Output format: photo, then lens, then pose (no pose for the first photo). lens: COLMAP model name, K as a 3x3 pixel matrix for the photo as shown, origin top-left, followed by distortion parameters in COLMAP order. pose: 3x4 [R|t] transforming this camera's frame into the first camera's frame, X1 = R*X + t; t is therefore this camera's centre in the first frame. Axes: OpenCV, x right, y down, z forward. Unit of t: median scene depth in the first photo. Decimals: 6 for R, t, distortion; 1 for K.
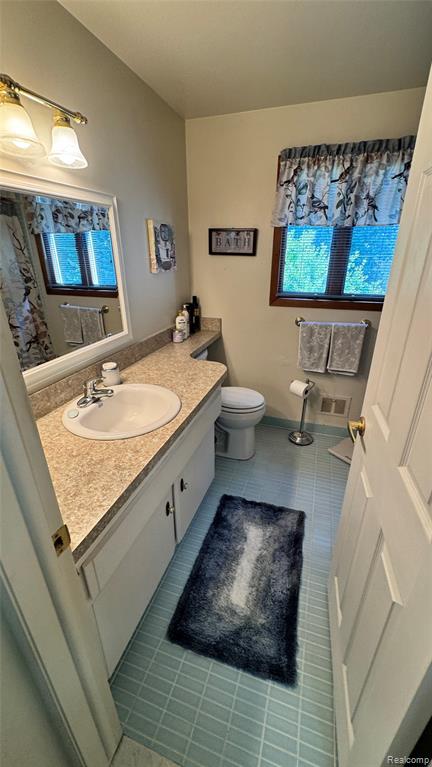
lens RADIAL K [[306.7, 0, 216.0], [0, 306.7, 383.5], [0, 0, 1]] dist [-0.000384, 0.000005]
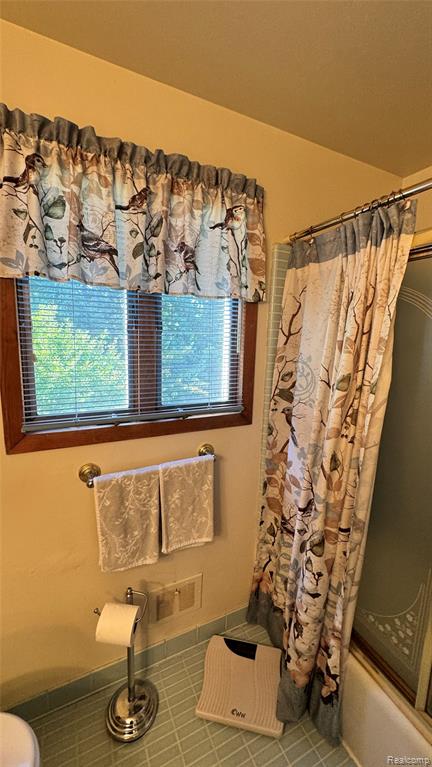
lens RADIAL K [[306.7, 0, 216.0], [0, 306.7, 383.5], [0, 0, 1]] dist [-0.000384, 0.000005]
pose [[0.710003, -0.086945, 0.698810, 0.114399], [0.252906, 0.957626, -0.137810, -0.263797], [-0.657217, 0.274579, 0.701906, 0.606197]]
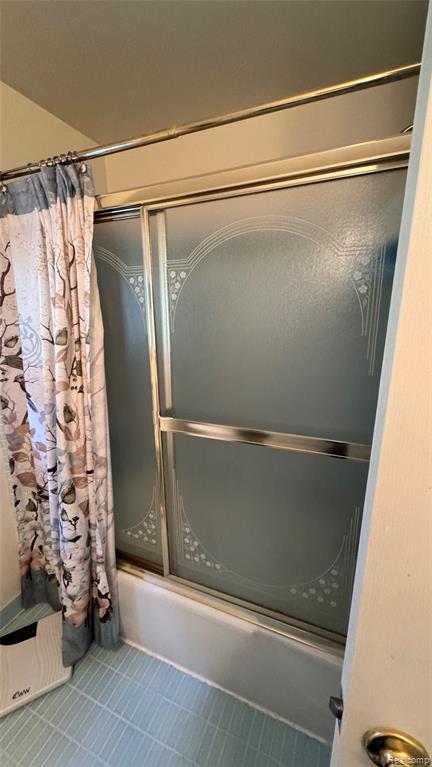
lens RADIAL K [[306.7, 0, 216.0], [0, 306.7, 383.5], [0, 0, 1]] dist [-0.000384, 0.000005]
pose [[0.072695, -0.225335, 0.971565, 0.105298], [0.406034, 0.896448, 0.177532, -0.198344], [-0.910962, 0.381583, 0.156661, 0.530382]]
